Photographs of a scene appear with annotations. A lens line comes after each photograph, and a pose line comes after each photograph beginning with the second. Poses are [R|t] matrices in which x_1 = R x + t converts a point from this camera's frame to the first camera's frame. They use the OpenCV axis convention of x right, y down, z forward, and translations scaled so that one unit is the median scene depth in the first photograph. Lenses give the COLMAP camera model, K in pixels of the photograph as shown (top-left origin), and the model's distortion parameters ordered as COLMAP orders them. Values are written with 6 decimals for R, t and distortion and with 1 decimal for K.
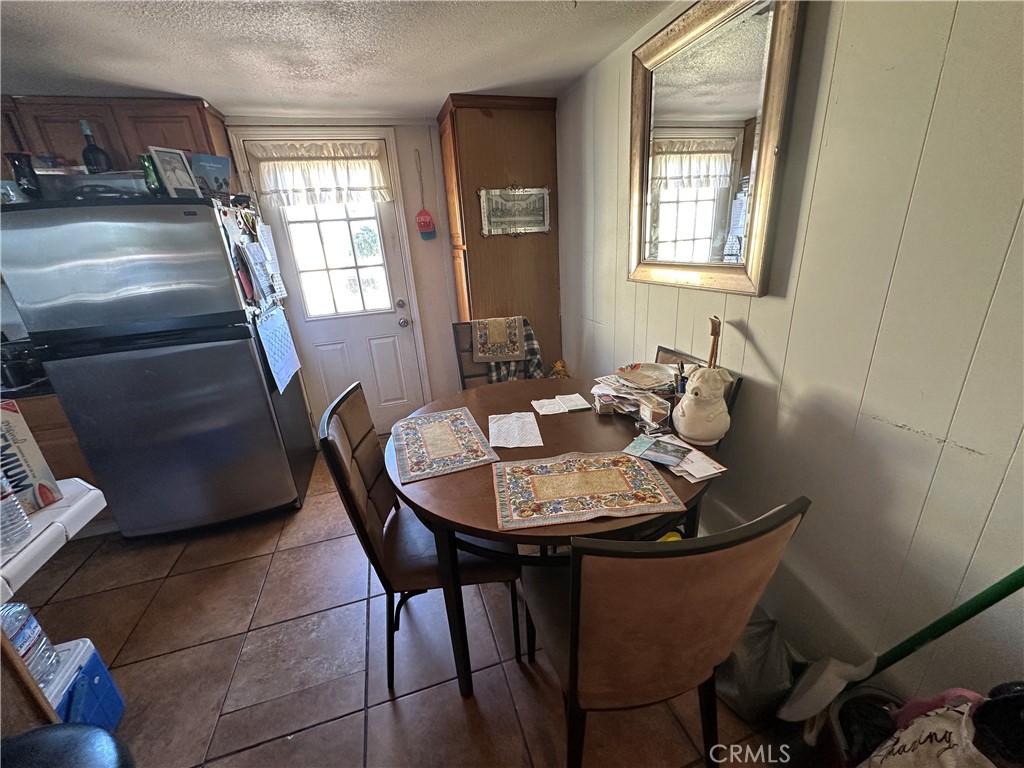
lens RADIAL K [[406.6, 0, 510.5], [0, 406.6, 385.1], [0, 0, 1]] dist [-0.001502, 0.000597]
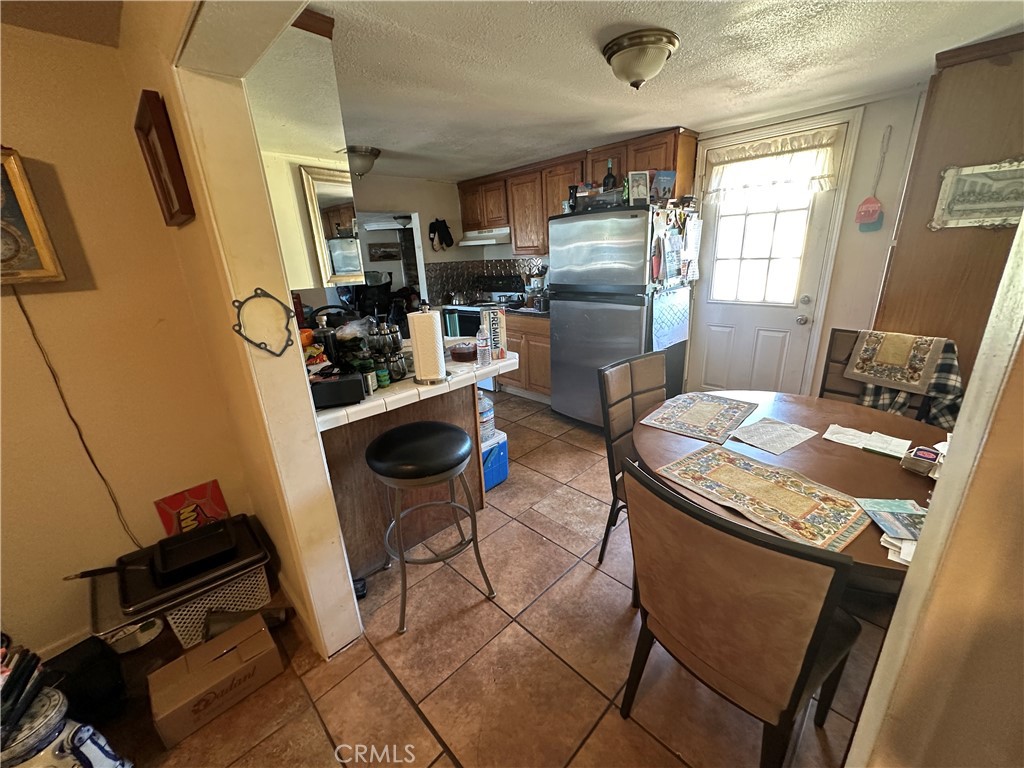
lens RADIAL K [[406.6, 0, 515.7], [0, 406.6, 385.7], [0, 0, 1]] dist [-0.001502, 0.000597]
pose [[0.470934, 0.319452, -0.822297, 0.328847], [-0.284409, 0.937339, 0.201261, -0.015826], [0.835064, 0.139088, 0.532280, -0.045806]]
